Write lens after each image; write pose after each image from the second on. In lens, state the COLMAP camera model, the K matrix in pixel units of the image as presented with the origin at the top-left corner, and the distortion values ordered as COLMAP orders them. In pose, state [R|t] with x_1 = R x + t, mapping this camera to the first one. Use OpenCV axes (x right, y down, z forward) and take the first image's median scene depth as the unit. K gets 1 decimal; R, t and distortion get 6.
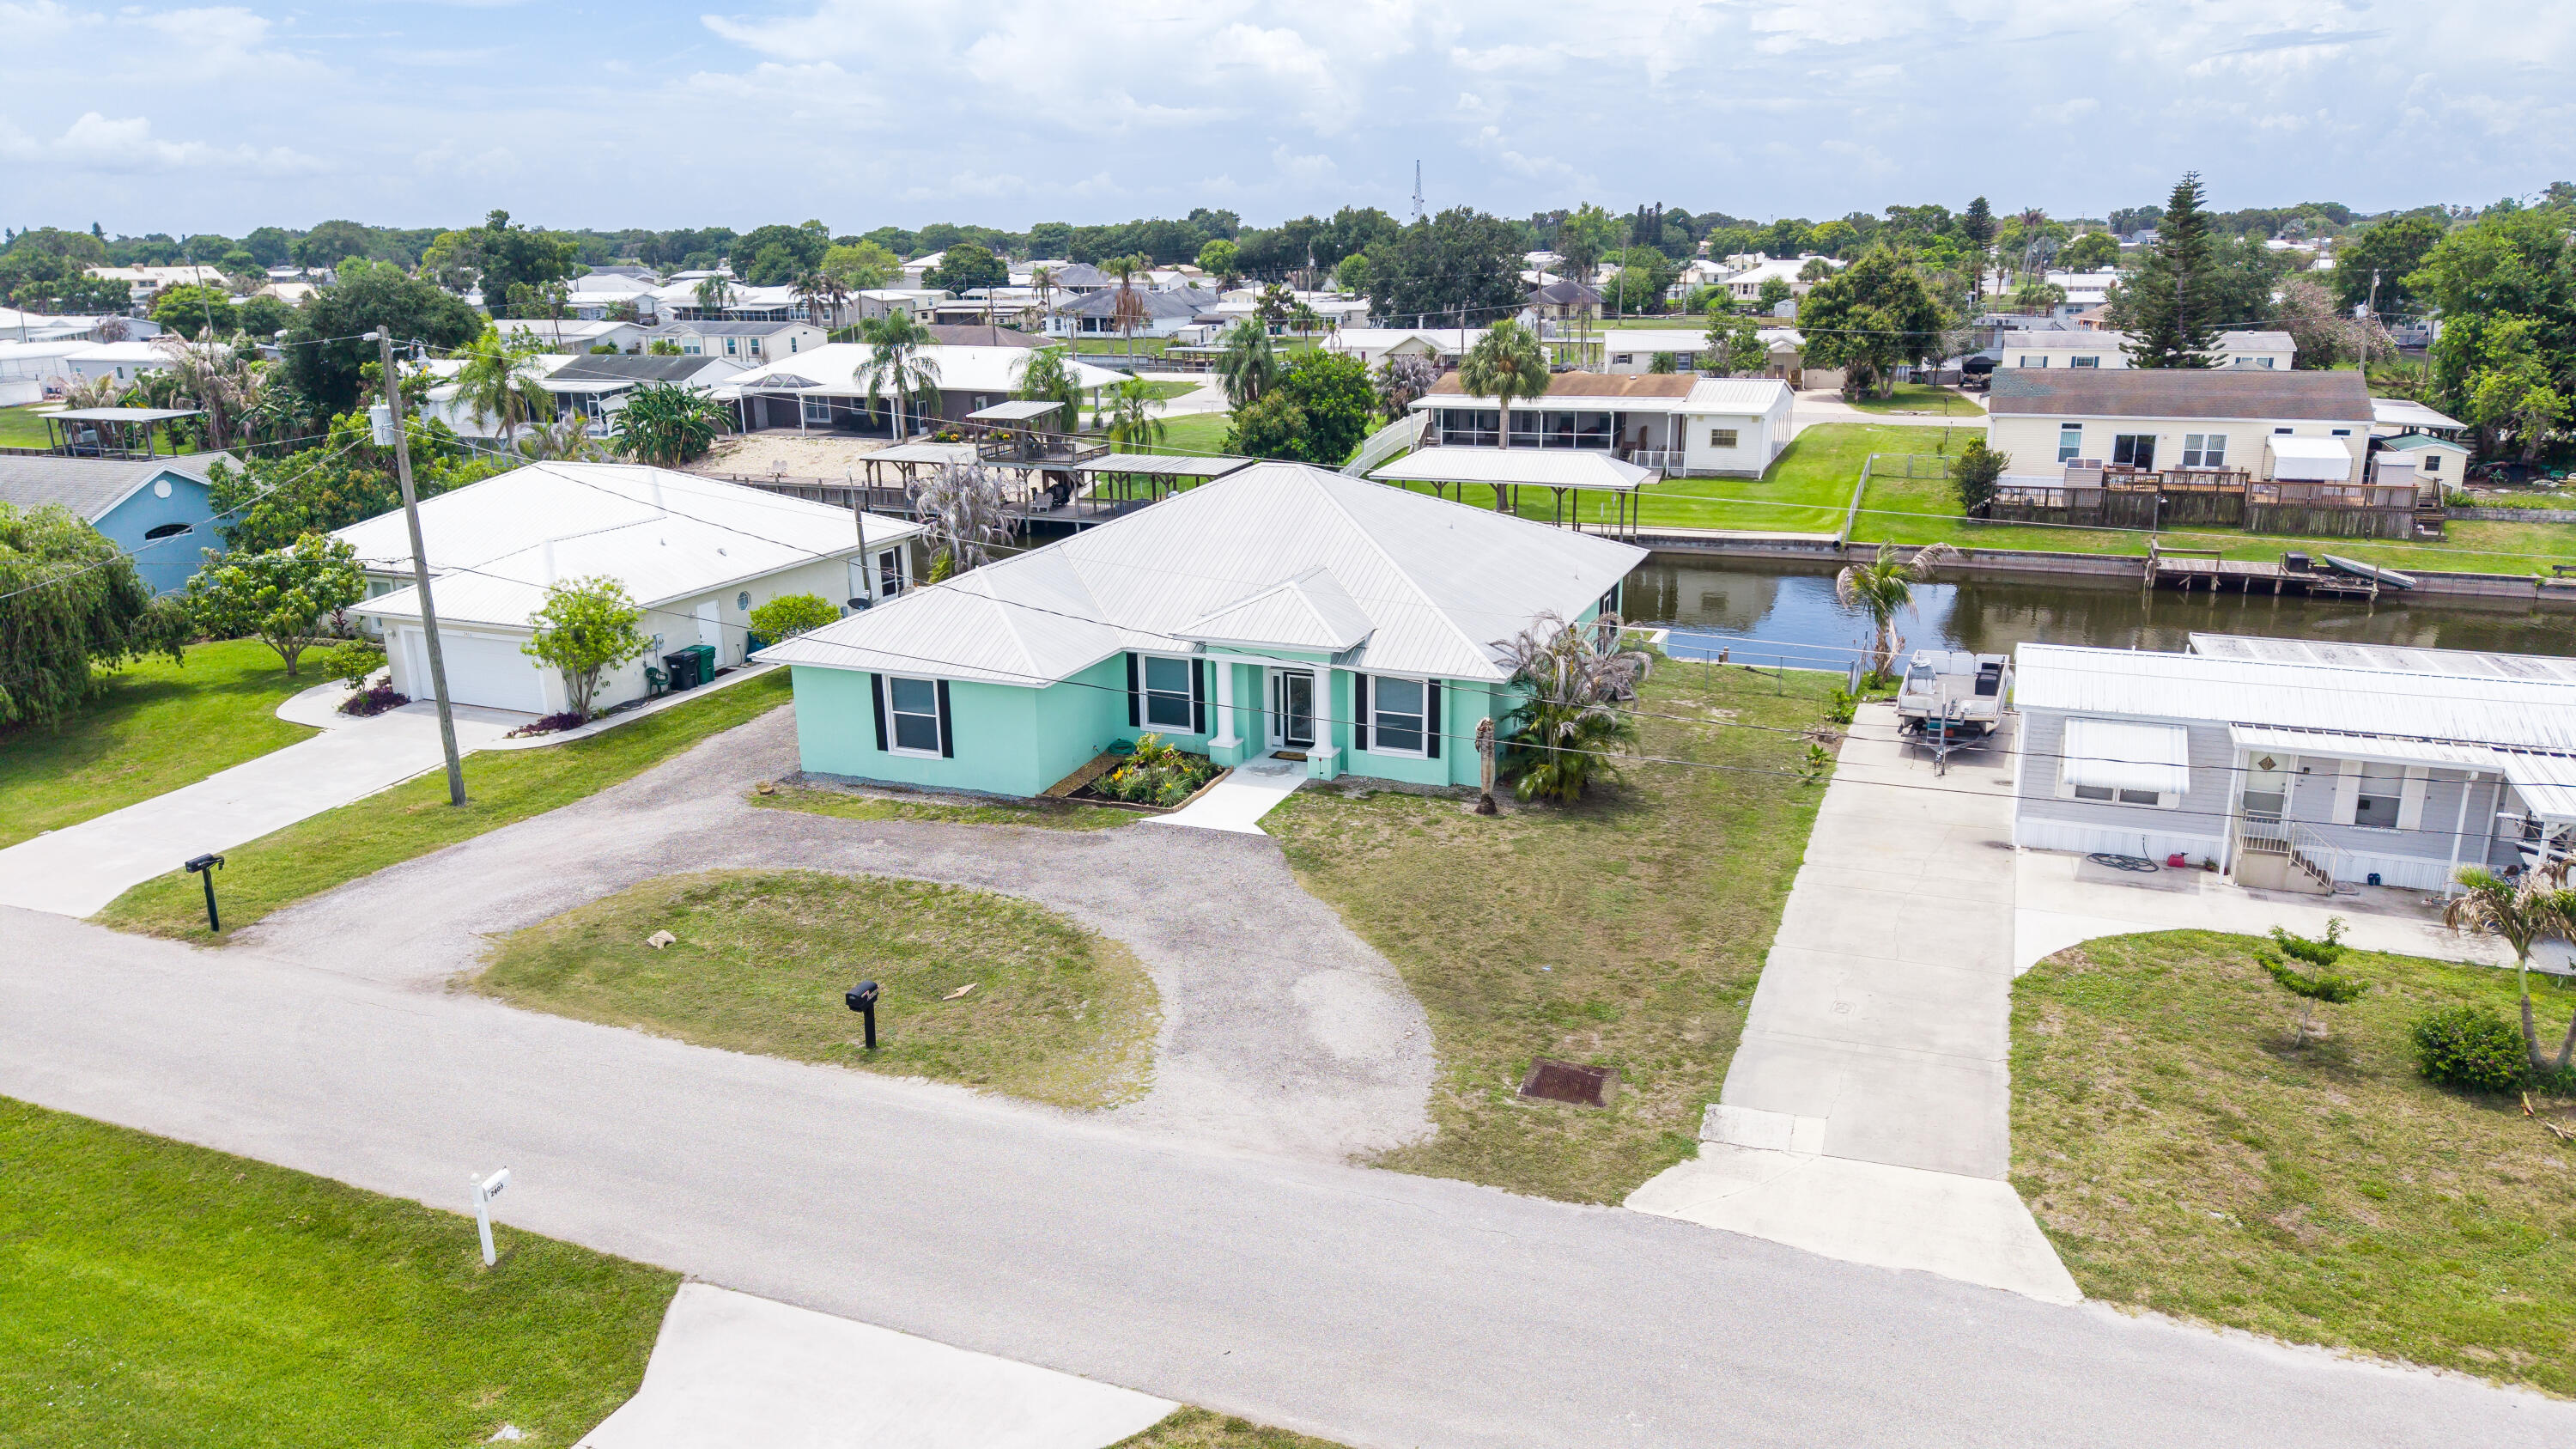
lens RADIAL K [[1719.6, 0, 1288.0], [0, 1719.6, 724.5], [0, 0, 1]] dist [0.052754, -0.058360]
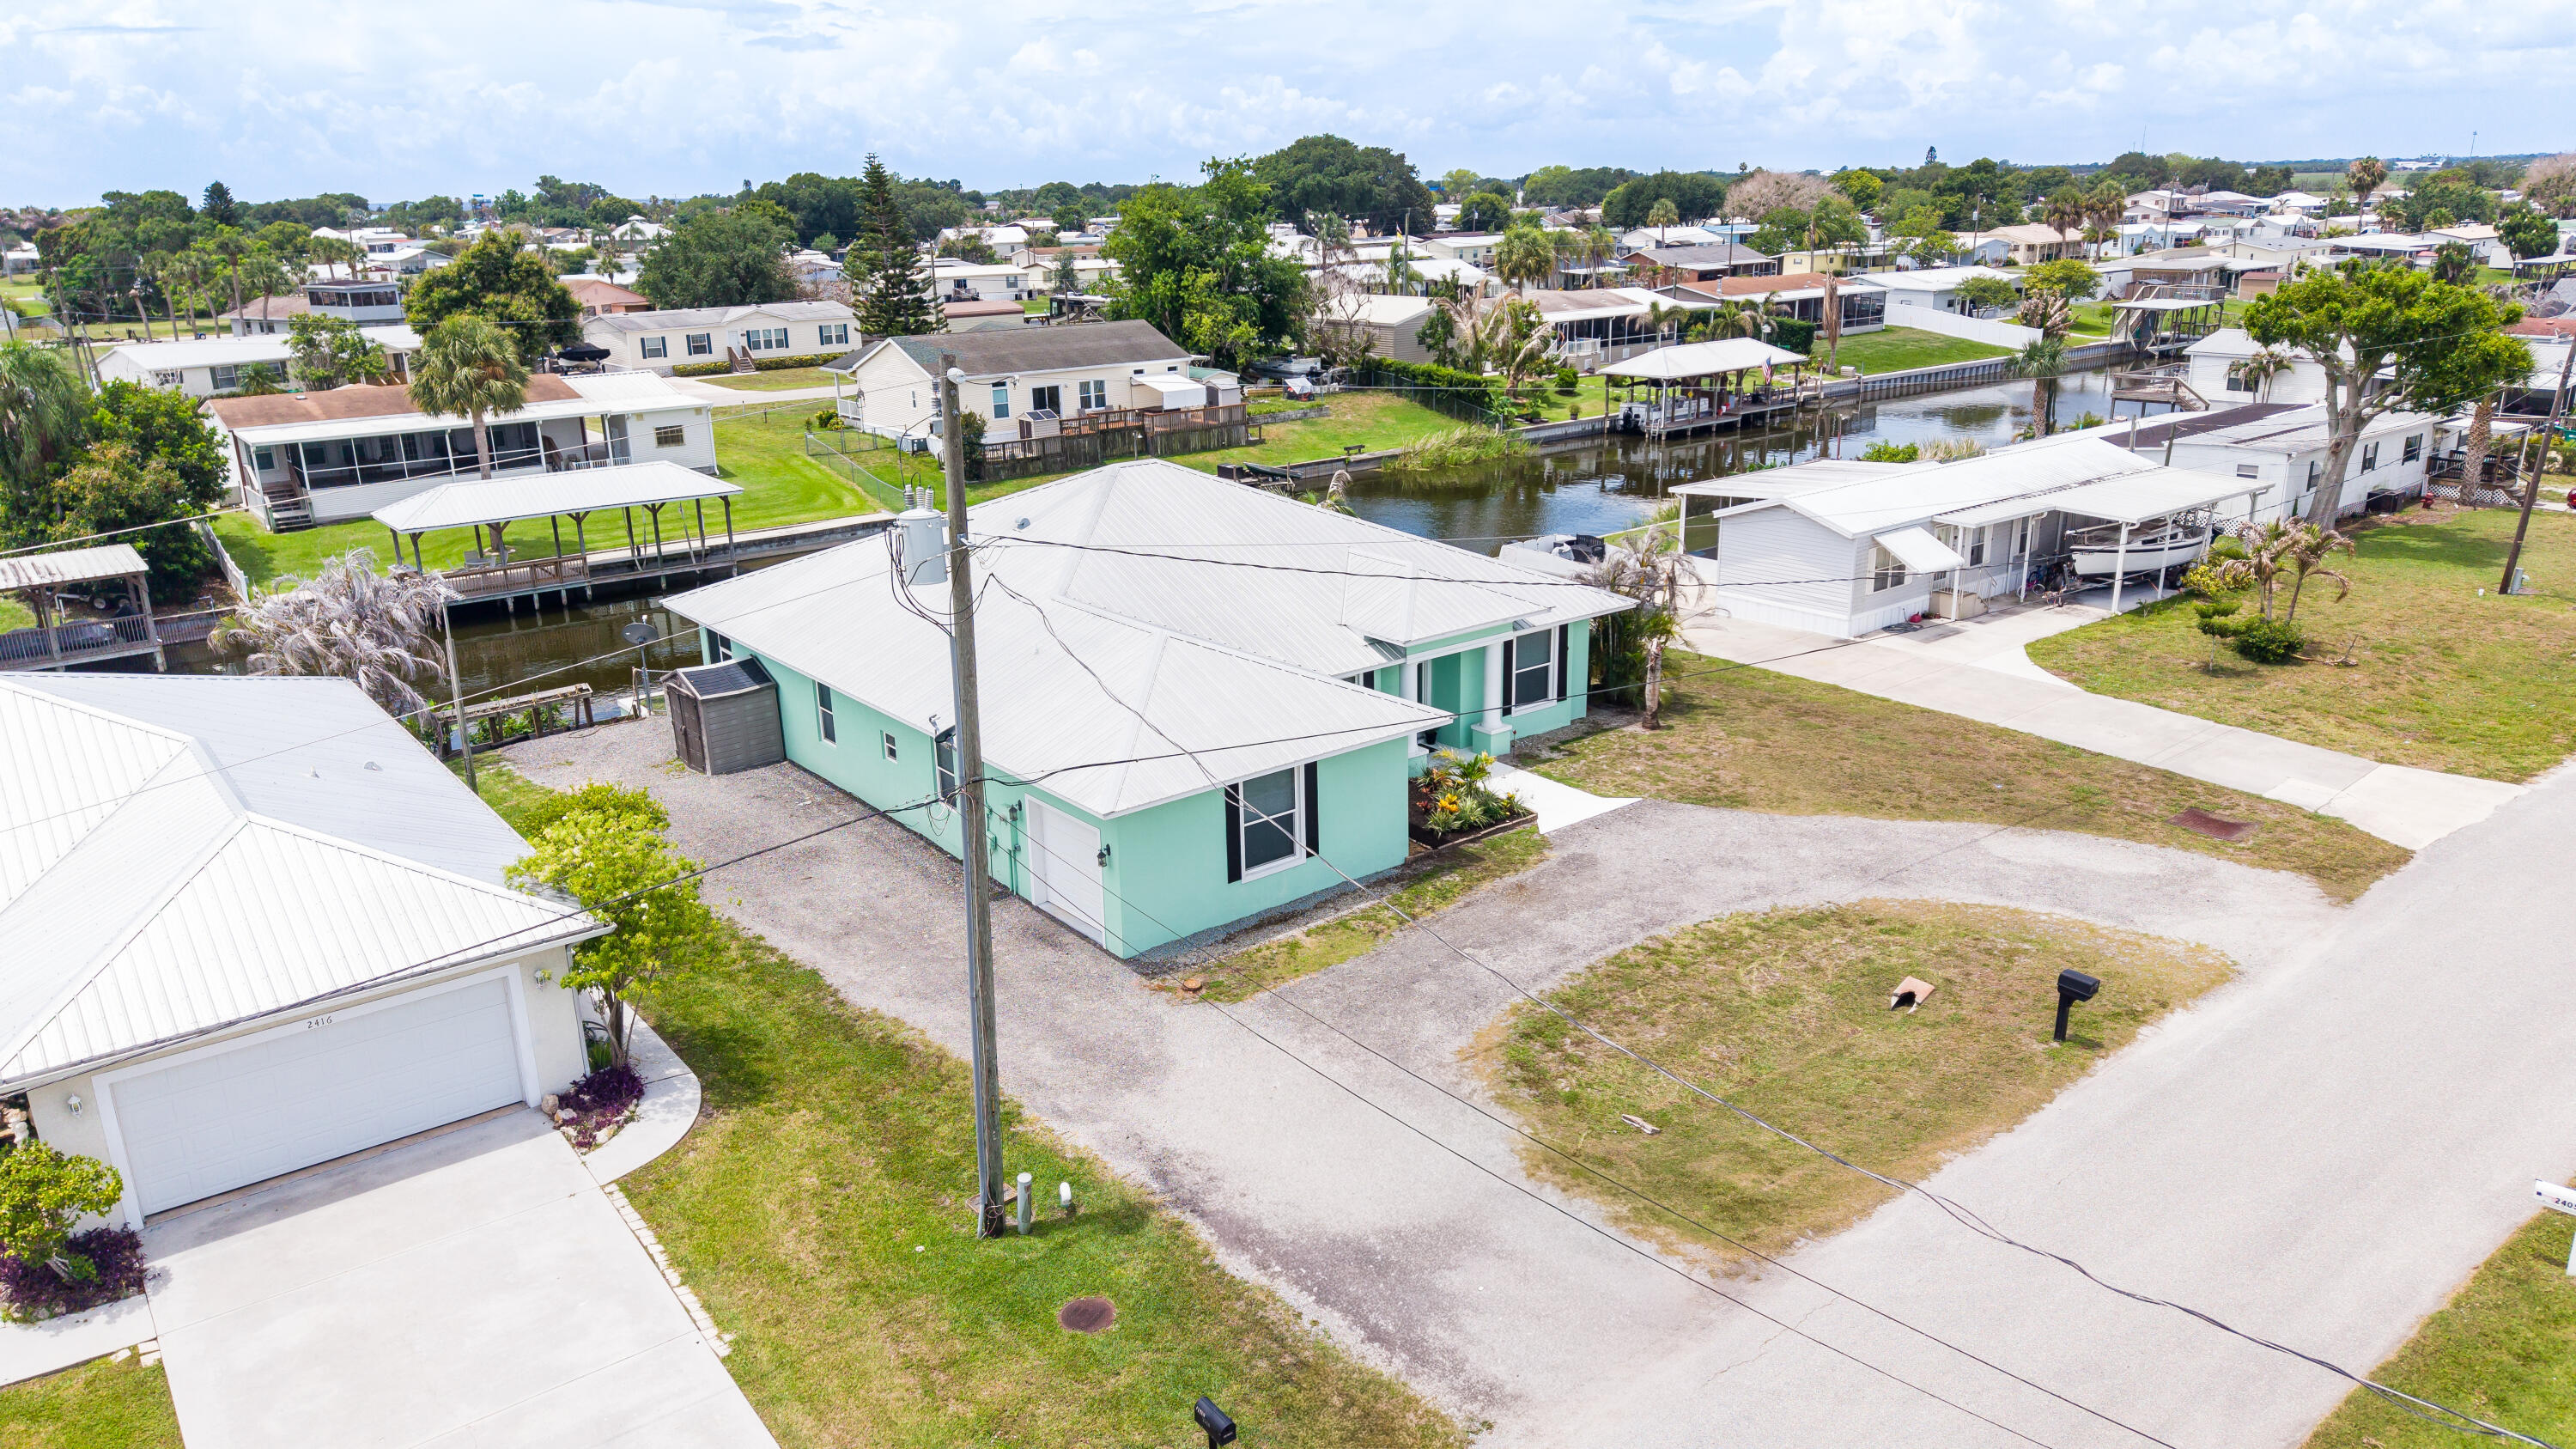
lens RADIAL K [[1706.9, 0, 1286.2], [0, 1706.9, 757.8], [0, 0, 1]] dist [0.061090, -0.062821]
pose [[0.493364, -0.271674, 0.826308, -0.839942], [0.253737, 0.953606, 0.162028, -0.153720], [-0.831991, 0.129726, 0.539408, 0.592337]]
